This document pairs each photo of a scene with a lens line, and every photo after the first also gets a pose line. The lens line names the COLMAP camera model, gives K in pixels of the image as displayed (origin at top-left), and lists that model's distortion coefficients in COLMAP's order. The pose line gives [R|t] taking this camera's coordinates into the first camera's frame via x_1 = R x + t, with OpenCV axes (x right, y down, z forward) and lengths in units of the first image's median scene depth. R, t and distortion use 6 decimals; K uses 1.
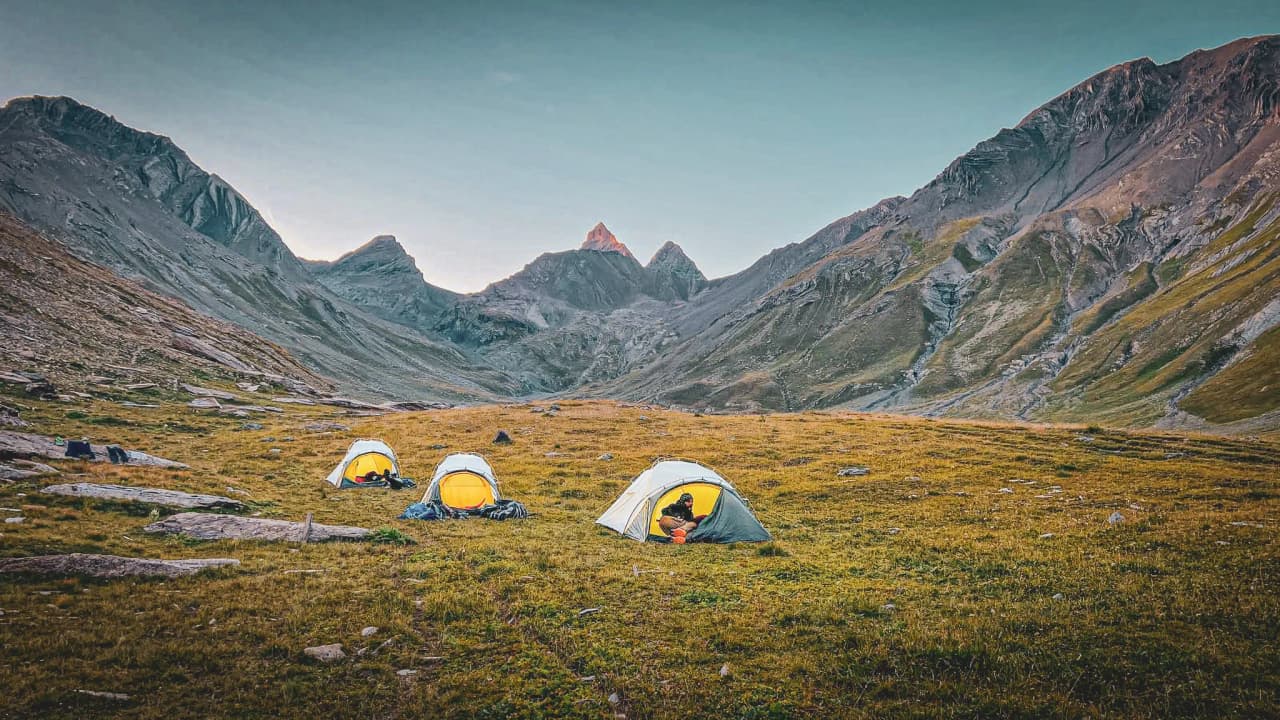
lens RADIAL K [[973.2, 0, 645.5], [0, 973.2, 351.0], [0, 0, 1]] dist [0.071349, -0.080481]
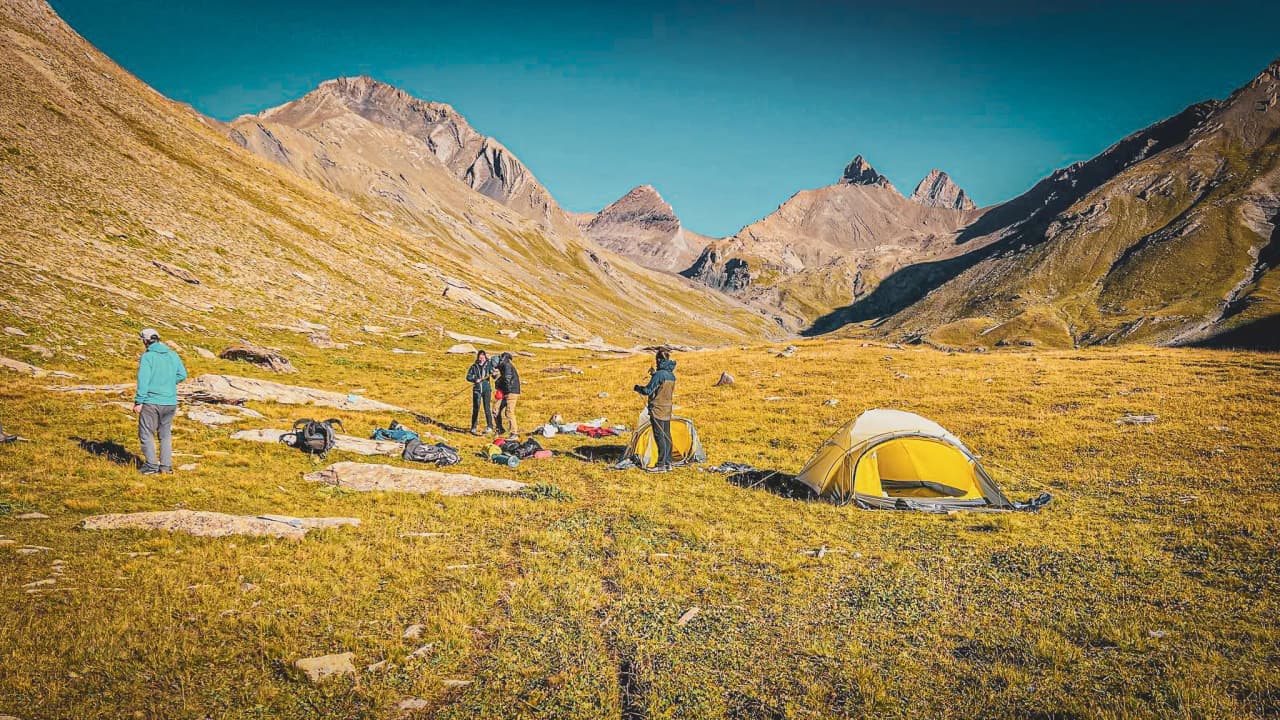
lens RADIAL K [[973.2, 0, 637.7], [0, 973.2, 363.3], [0, 0, 1]] dist [0.071349, -0.080481]
pose [[0.963018, -0.012235, -0.269160, 0.000968], [0.031314, 0.997281, 0.066705, 0.000270], [0.267612, -0.072667, 0.960783, 0.003026]]
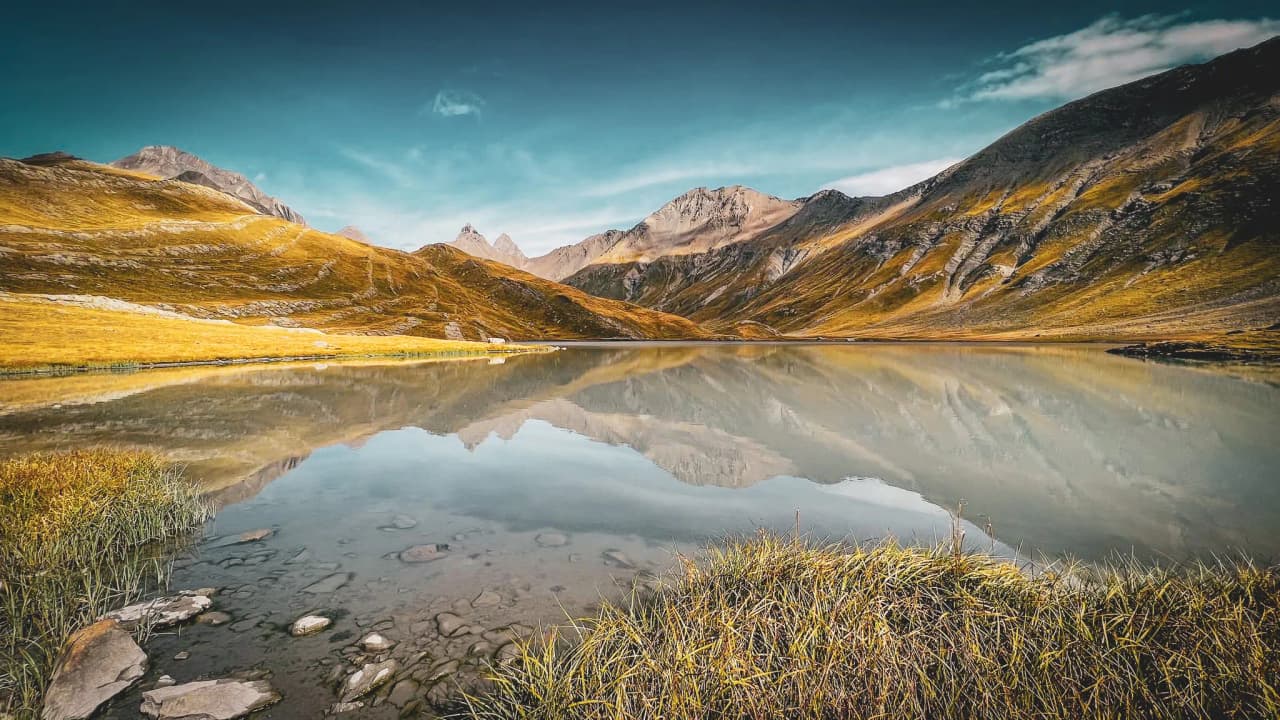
lens RADIAL K [[973.2, 0, 639.7], [0, 973.2, 357.7], [0, 0, 1]] dist [0.071349, -0.080481]
pose [[0.961478, -0.011407, 0.274646, -0.498038], [-0.018466, 0.994201, 0.105940, -0.148829], [-0.274261, -0.106931, 0.955692, -1.907177]]
